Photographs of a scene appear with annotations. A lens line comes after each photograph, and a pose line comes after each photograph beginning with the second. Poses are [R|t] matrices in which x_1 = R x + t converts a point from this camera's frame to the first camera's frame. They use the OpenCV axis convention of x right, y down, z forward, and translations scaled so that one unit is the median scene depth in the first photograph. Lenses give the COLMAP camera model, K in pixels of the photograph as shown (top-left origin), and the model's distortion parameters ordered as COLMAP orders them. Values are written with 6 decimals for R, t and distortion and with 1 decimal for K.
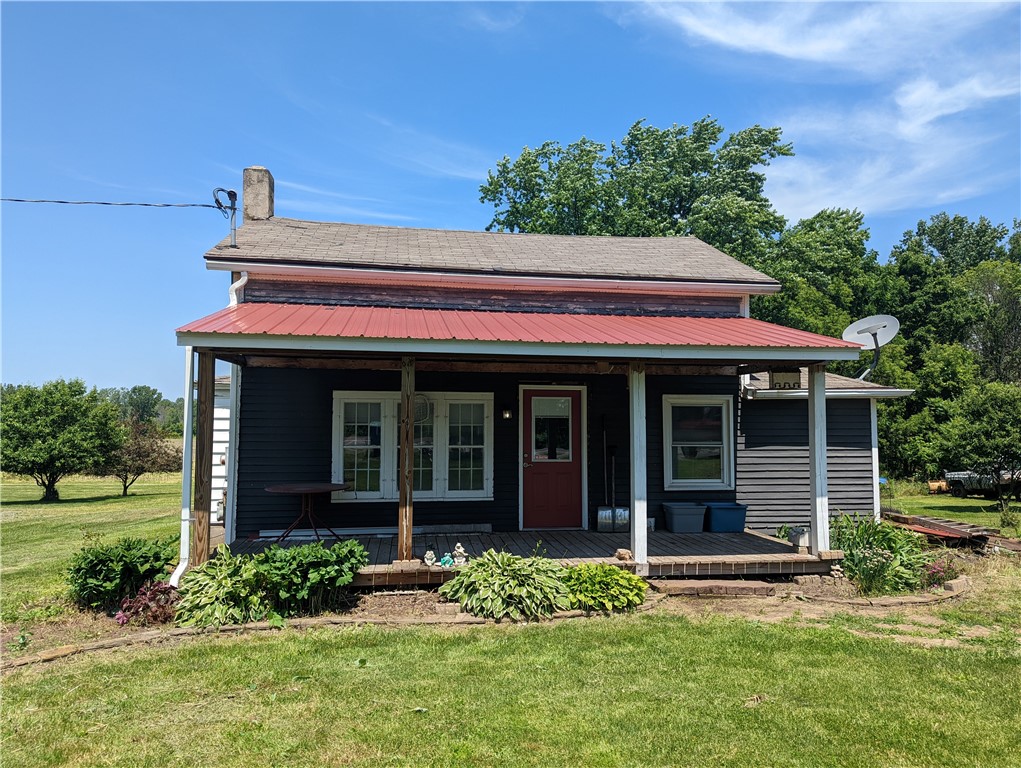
lens RADIAL K [[669.6, 0, 514.5], [0, 669.6, 390.6], [0, 0, 1]] dist [0.029115, -0.005512]
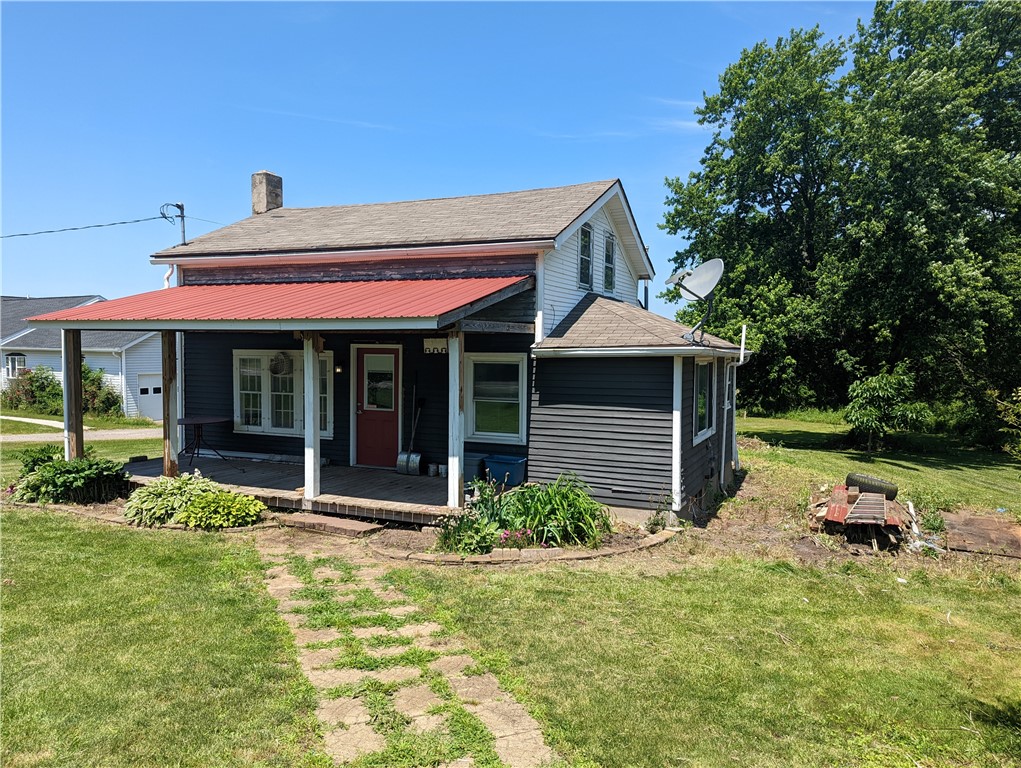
lens RADIAL K [[669.6, 0, 515.7], [0, 669.6, 385.9], [0, 0, 1]] dist [0.029115, -0.005512]
pose [[0.863182, 0.030123, -0.503993, 0.840650], [0.019354, 0.995511, 0.092648, -0.038251], [0.504521, -0.089727, 0.858724, 0.125245]]
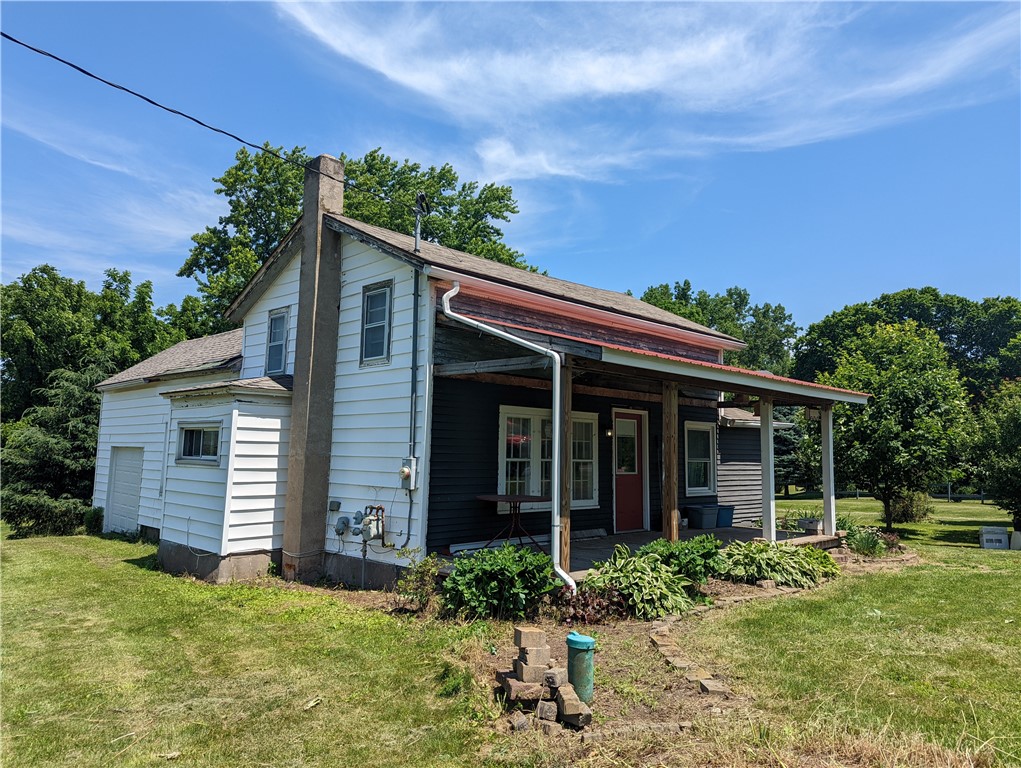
lens RADIAL K [[732.2, 0, 510.6], [0, 732.2, 375.3], [0, 0, 1]] dist [0.046050, -0.000222]
pose [[0.808255, 0.074842, 0.584057, -0.875330], [-0.049961, 0.997029, -0.058622, 0.018629], [-0.586709, 0.018202, 0.809593, 0.066296]]
